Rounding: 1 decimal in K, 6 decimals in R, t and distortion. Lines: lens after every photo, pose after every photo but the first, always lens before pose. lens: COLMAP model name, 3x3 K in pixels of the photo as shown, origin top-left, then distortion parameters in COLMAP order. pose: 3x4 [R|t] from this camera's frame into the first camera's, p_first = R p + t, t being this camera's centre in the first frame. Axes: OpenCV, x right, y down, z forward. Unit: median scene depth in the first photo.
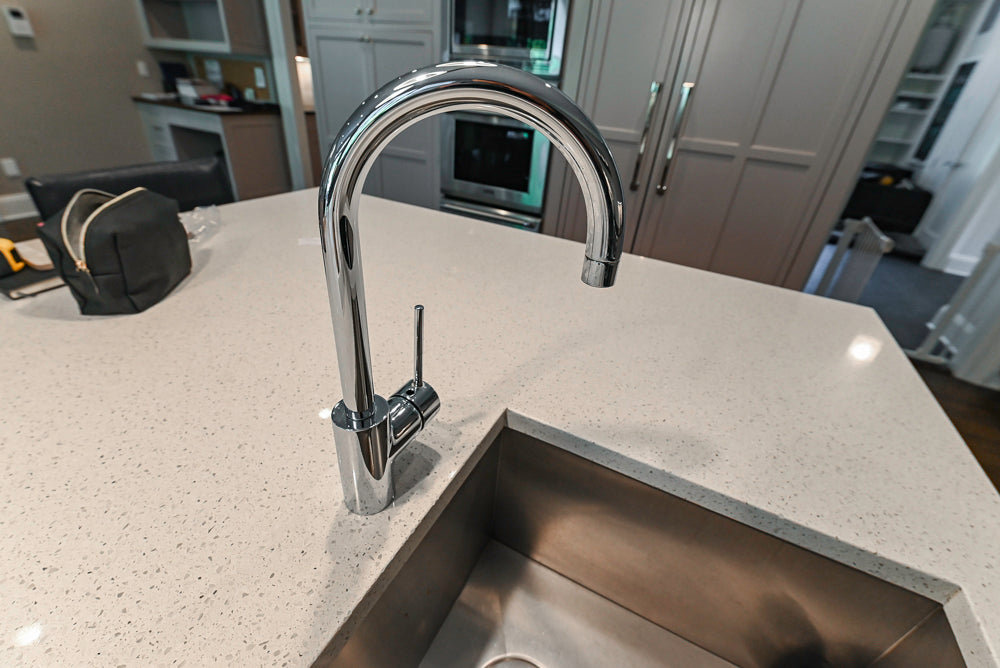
lens RADIAL K [[419.1, 0, 501.2], [0, 419.1, 335.2], [0, 0, 1]] dist [-0.001105, -0.004409]
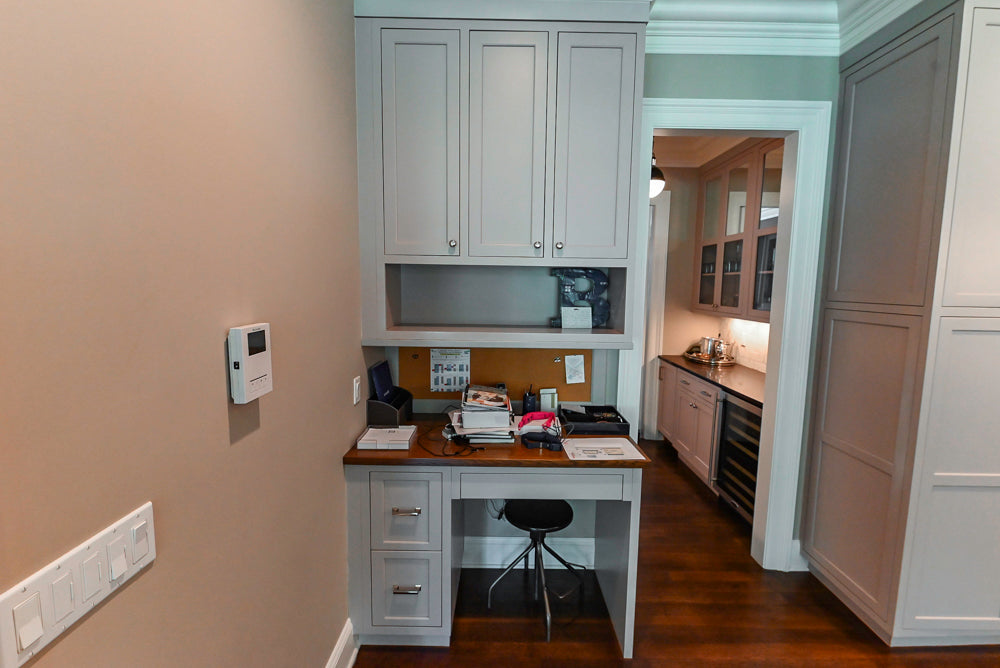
lens RADIAL K [[419.1, 0, 501.7], [0, 419.1, 328.0], [0, 0, 1]] dist [-0.001105, -0.004409]
pose [[0.897364, -0.114128, 0.426277, -0.901158], [0.271681, 0.904089, -0.329867, -0.501137], [-0.347745, 0.411822, 0.842304, 0.523330]]
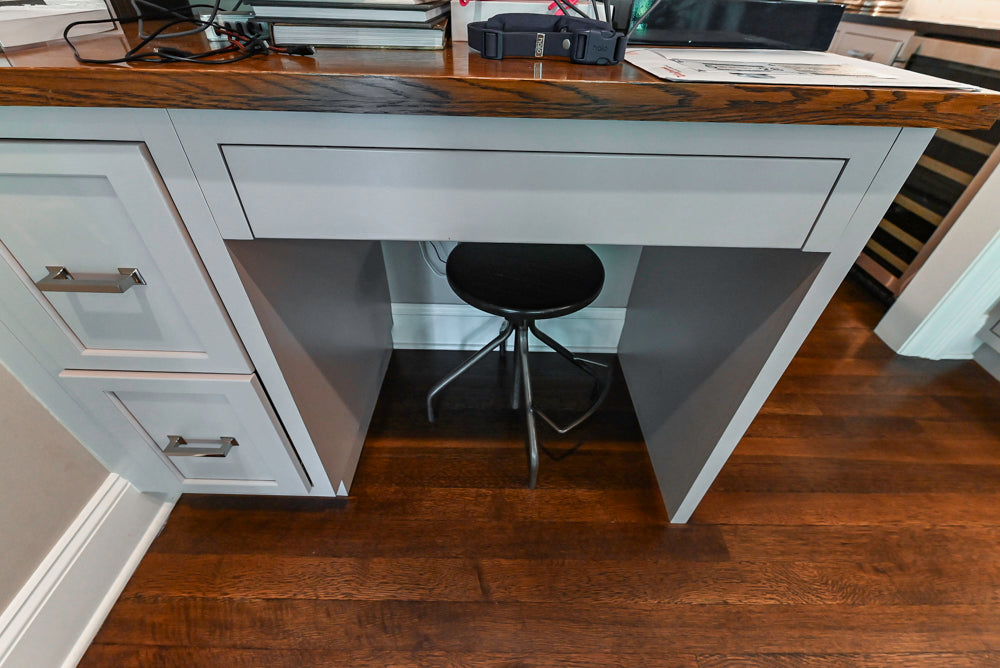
lens RADIAL K [[419.1, 0, 502.5], [0, 419.1, 315.5], [0, 0, 1]] dist [-0.001105, -0.004409]
pose [[0.897121, -0.318375, 0.306286, -0.753852], [0.261646, 0.941522, 0.212315, -0.481442], [-0.355971, -0.110333, 0.927961, 0.828231]]
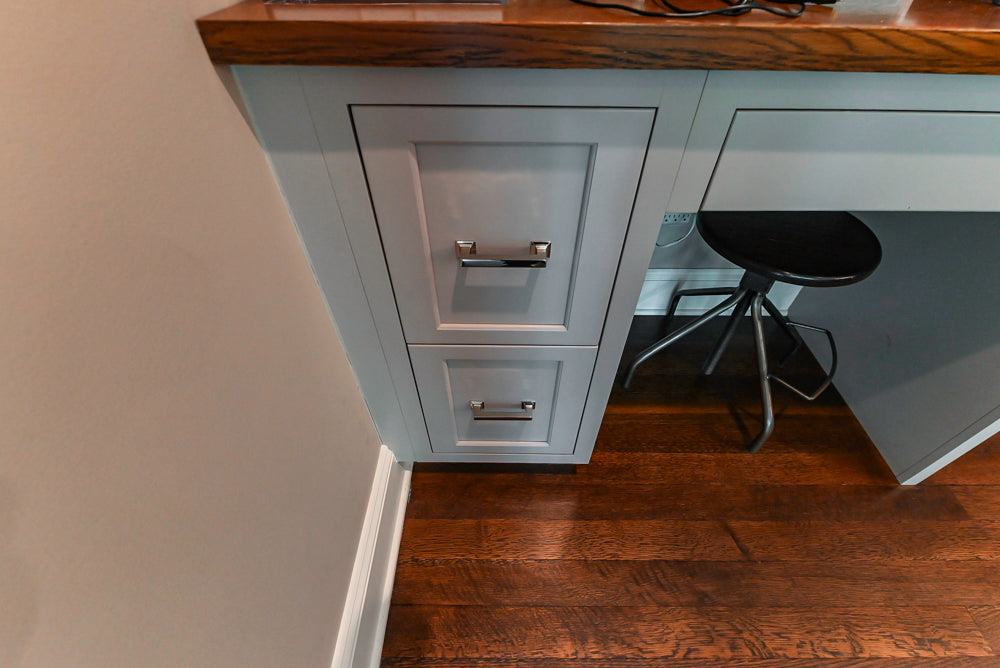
lens RADIAL K [[419.1, 0, 511.2], [0, 419.1, 314.8], [0, 0, 1]] dist [-0.001105, -0.004409]
pose [[0.896596, -0.356641, 0.262531, -0.865768], [0.278016, 0.914744, 0.293173, -0.519205], [-0.344706, -0.189870, 0.919308, 0.877590]]
